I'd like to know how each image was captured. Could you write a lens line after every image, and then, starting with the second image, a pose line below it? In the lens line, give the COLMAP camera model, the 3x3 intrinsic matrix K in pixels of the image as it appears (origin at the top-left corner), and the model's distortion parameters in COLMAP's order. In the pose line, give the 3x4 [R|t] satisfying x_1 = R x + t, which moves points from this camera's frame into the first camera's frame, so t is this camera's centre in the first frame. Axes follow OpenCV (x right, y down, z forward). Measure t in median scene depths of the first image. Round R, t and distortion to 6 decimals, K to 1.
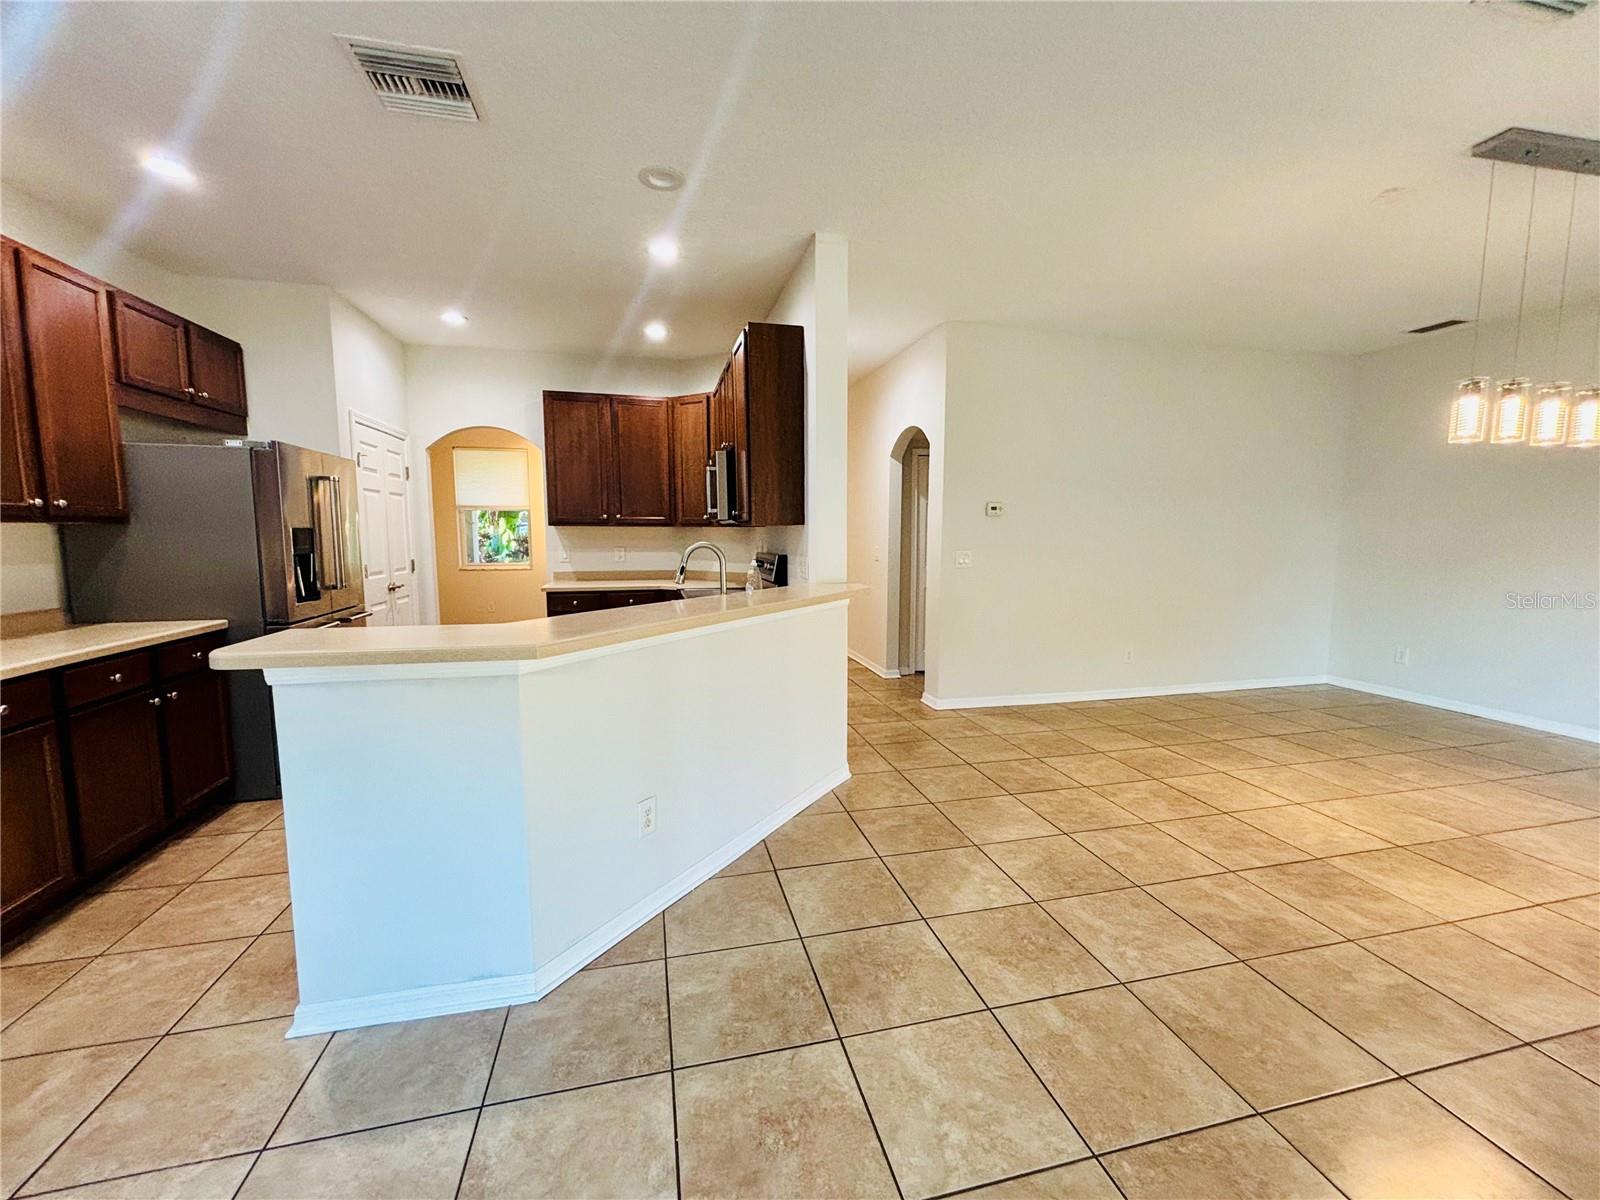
lens RADIAL K [[641.9, 0, 790.6], [0, 641.9, 598.6], [0, 0, 1]] dist [-0.000734, 0.000070]
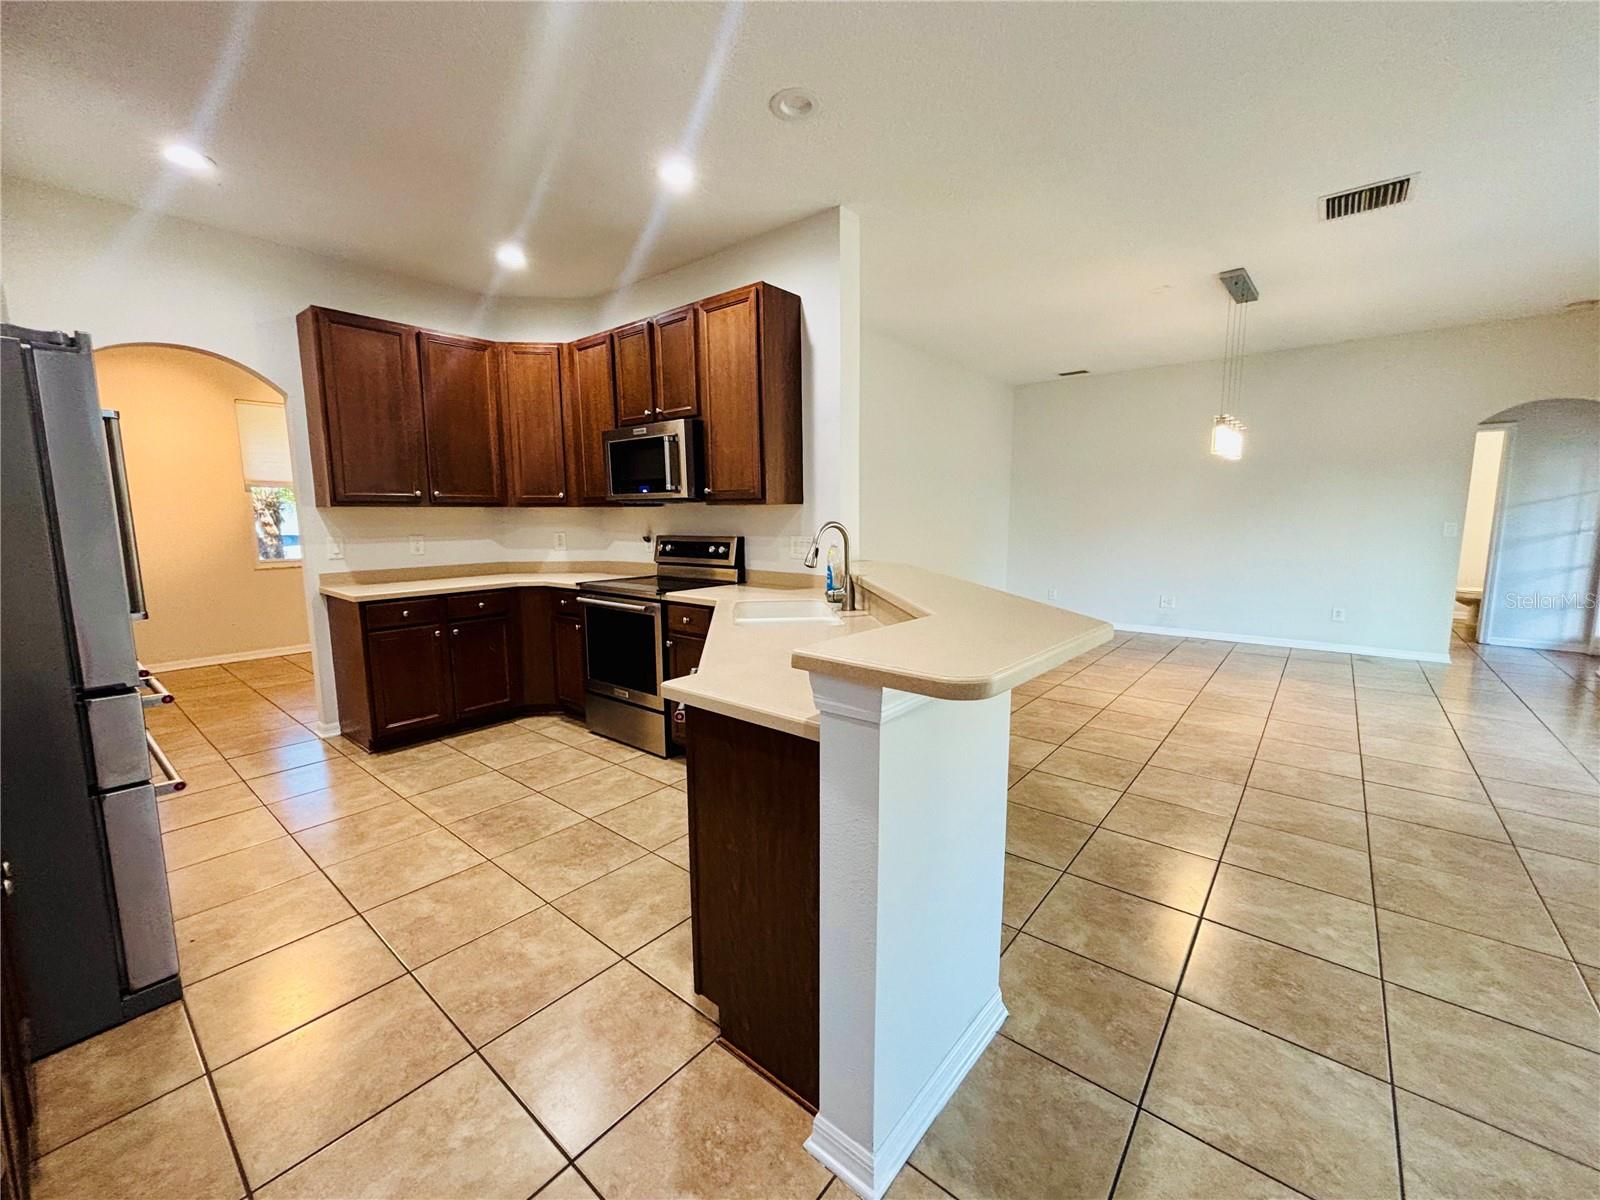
lens RADIAL K [[641.9, 0, 798.1], [0, 641.9, 600.8], [0, 0, 1]] dist [-0.000734, 0.000070]
pose [[0.800420, -0.087434, 0.593029, -0.708911], [0.068837, 0.996167, 0.053961, -0.027149], [-0.595475, -0.002370, 0.803371, 0.270182]]
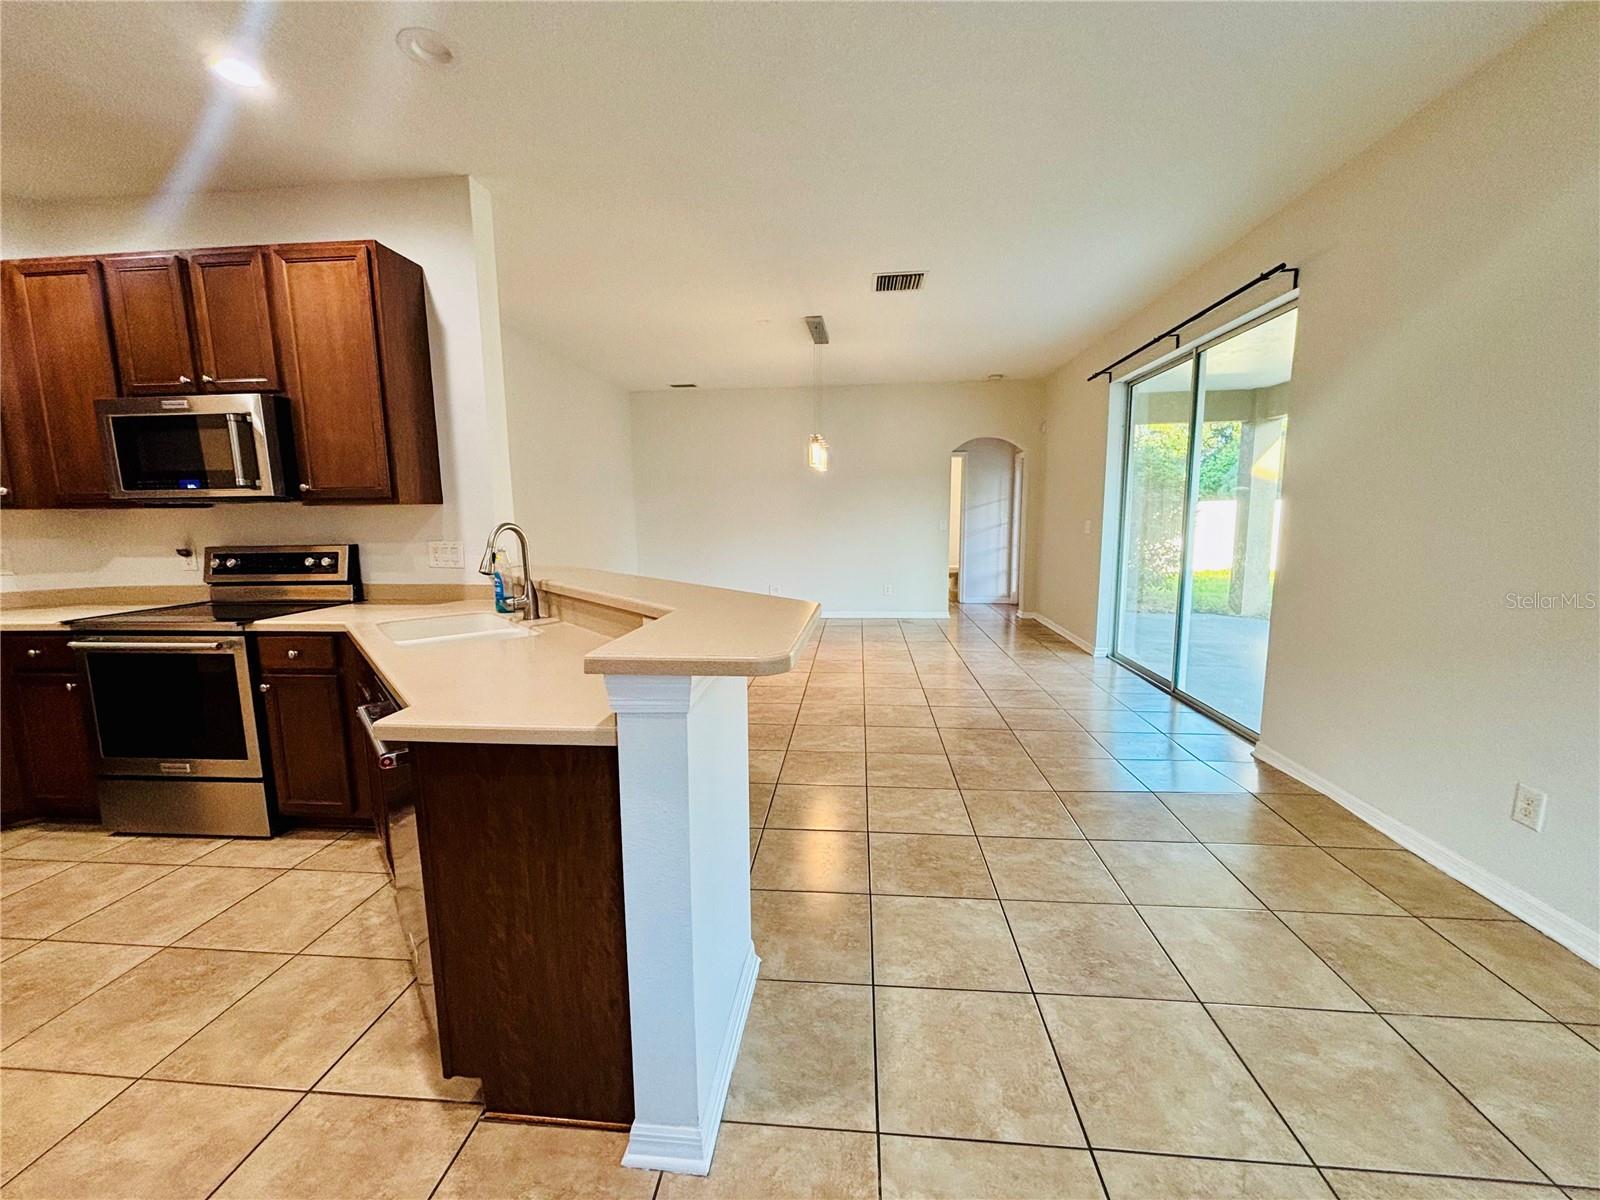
lens RADIAL K [[641.9, 0, 797.4], [0, 641.9, 601.0], [0, 0, 1]] dist [-0.000734, 0.000070]
pose [[0.320410, -0.135188, 0.937583, -0.793452], [0.109714, 0.988399, 0.105021, -0.033485], [-0.940904, 0.069216, 0.331525, 0.346487]]
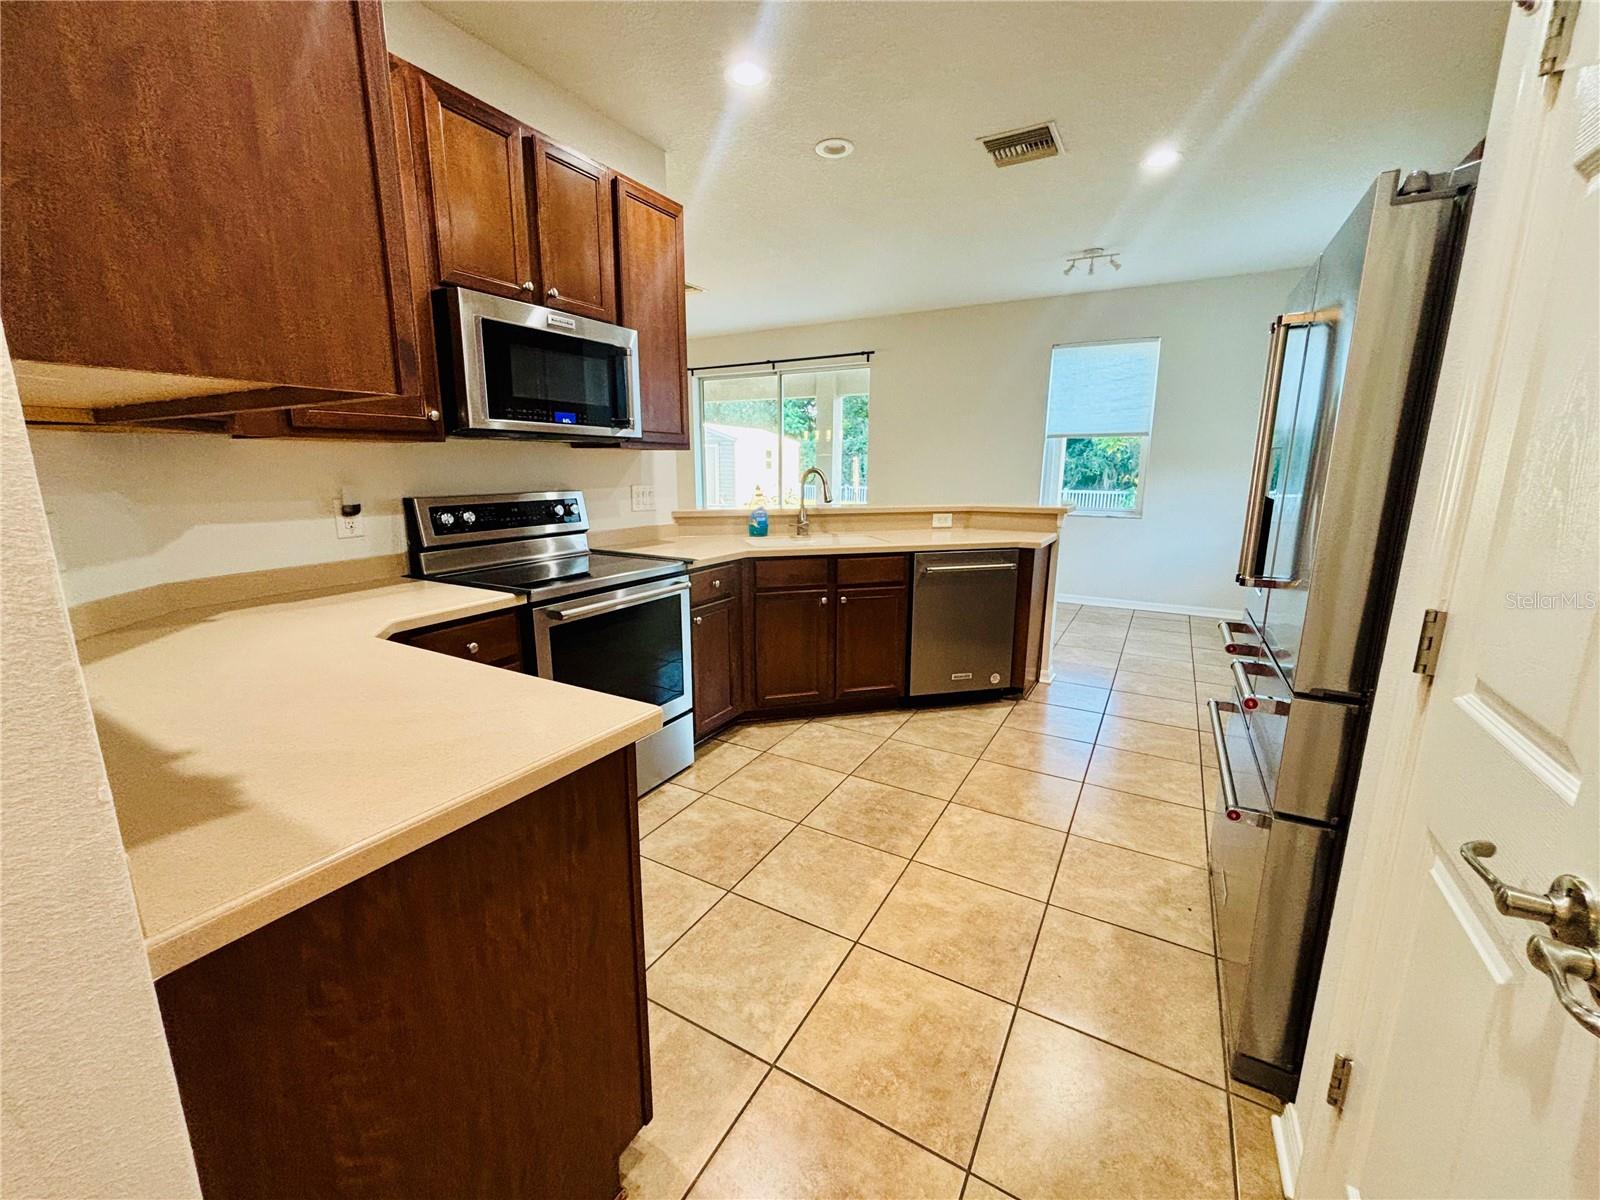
lens RADIAL K [[641.9, 0, 792.2], [0, 641.9, 609.4], [0, 0, 1]] dist [-0.000734, 0.000070]
pose [[-0.725934, -0.154253, 0.670243, -0.954770], [0.063622, 0.955285, 0.288762, -0.185657], [-0.684815, 0.252264, -0.683660, 1.890401]]
